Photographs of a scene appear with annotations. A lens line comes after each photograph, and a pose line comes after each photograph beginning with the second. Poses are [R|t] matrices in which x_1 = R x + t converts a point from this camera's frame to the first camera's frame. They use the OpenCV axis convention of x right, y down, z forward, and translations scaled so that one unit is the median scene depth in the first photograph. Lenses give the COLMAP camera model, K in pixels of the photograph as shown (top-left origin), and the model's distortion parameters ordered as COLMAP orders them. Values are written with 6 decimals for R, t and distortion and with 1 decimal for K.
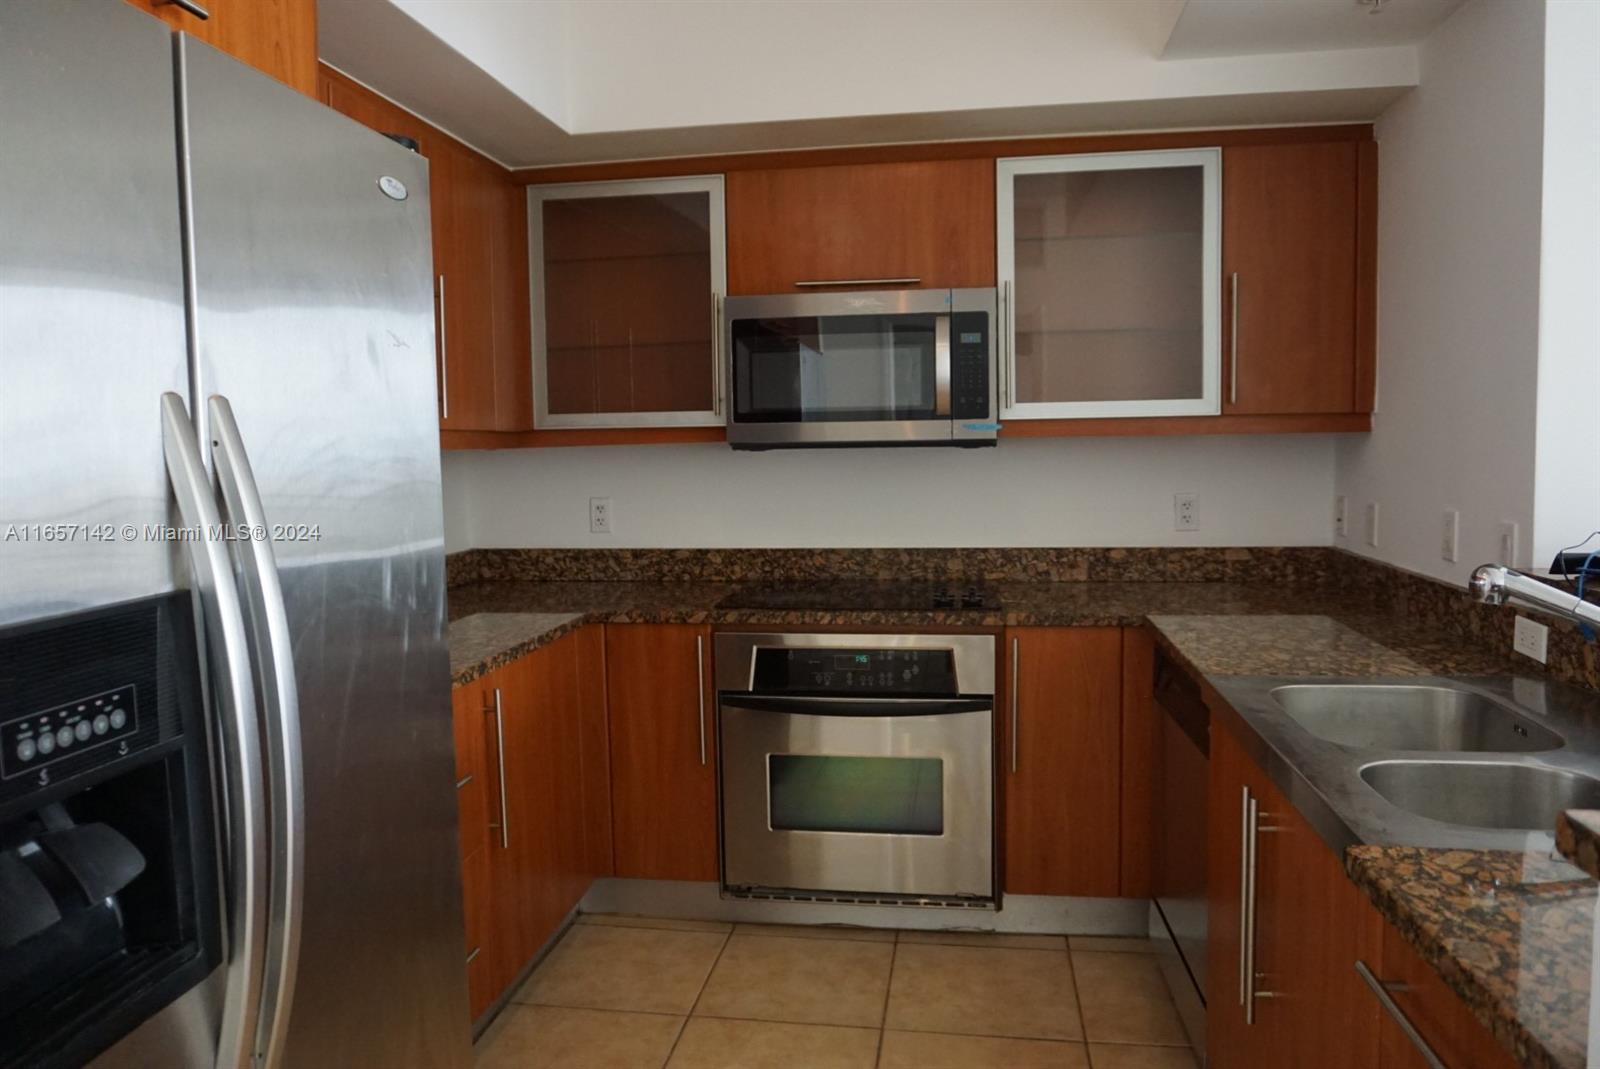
lens RADIAL K [[1109.9, 0, 801.6], [0, 1109.9, 531.0], [0, 0, 1]] dist [-0.048048, 0.021260]
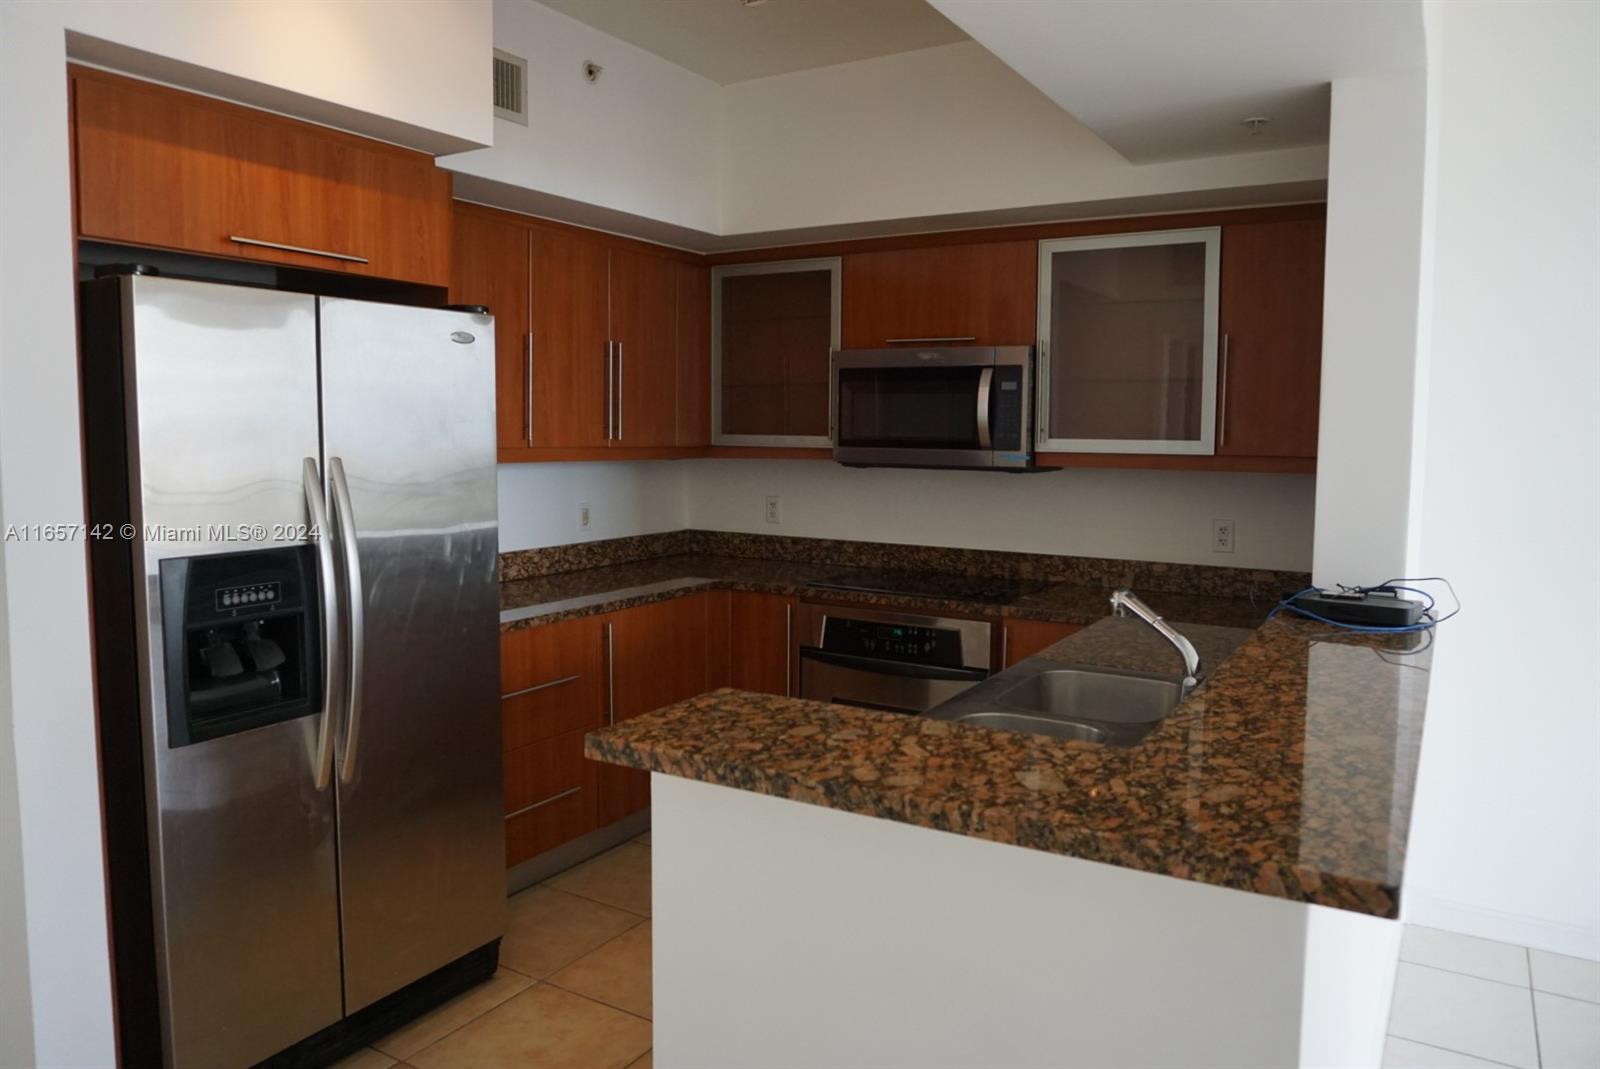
lens RADIAL K [[1109.9, 0, 796.6], [0, 1109.9, 538.7], [0, 0, 1]] dist [-0.048048, 0.021260]
pose [[0.923954, 0.064535, -0.377021, 0.410708], [-0.056223, 0.997872, 0.033025, -0.029919], [0.378350, -0.009316, 0.925616, -0.245804]]
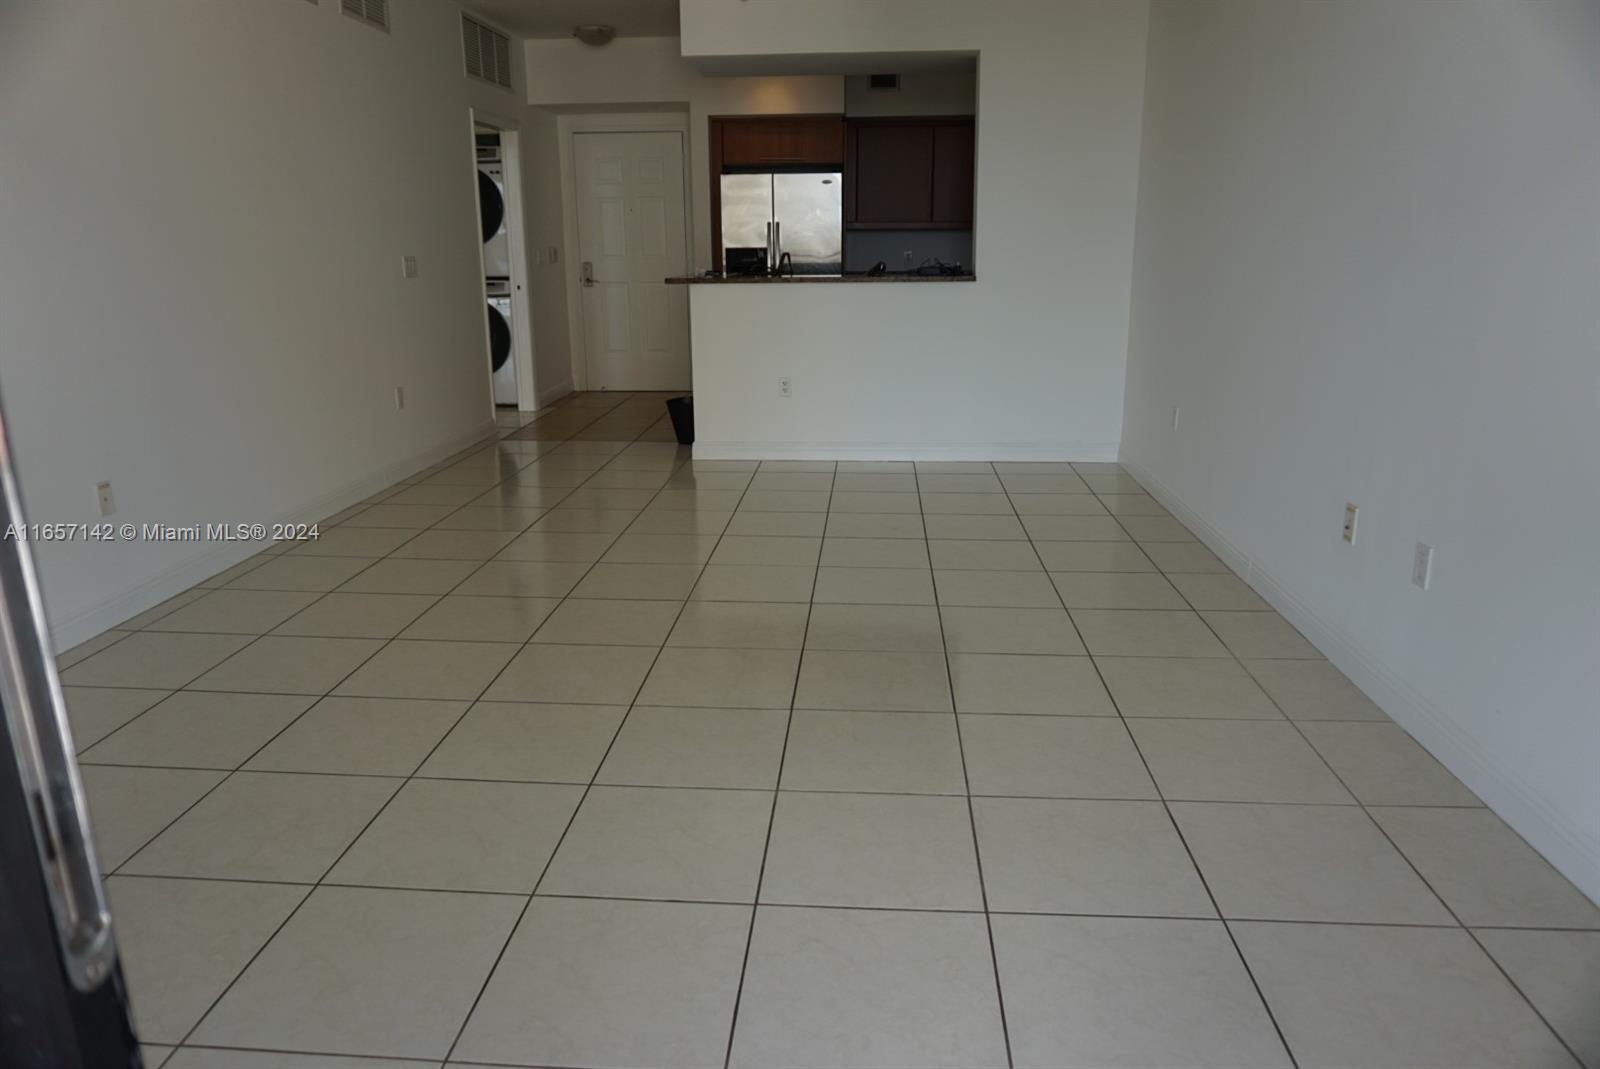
lens RADIAL K [[1084.9, 0, 799.5], [0, 1084.9, 537.2], [0, 0, 1]] dist [-0.006948, -0.000014]
pose [[0.080198, 0.287209, -0.954505, 2.542251], [-0.075892, 0.956569, 0.281454, -0.055151], [0.993886, 0.049867, 0.098511, 0.179713]]
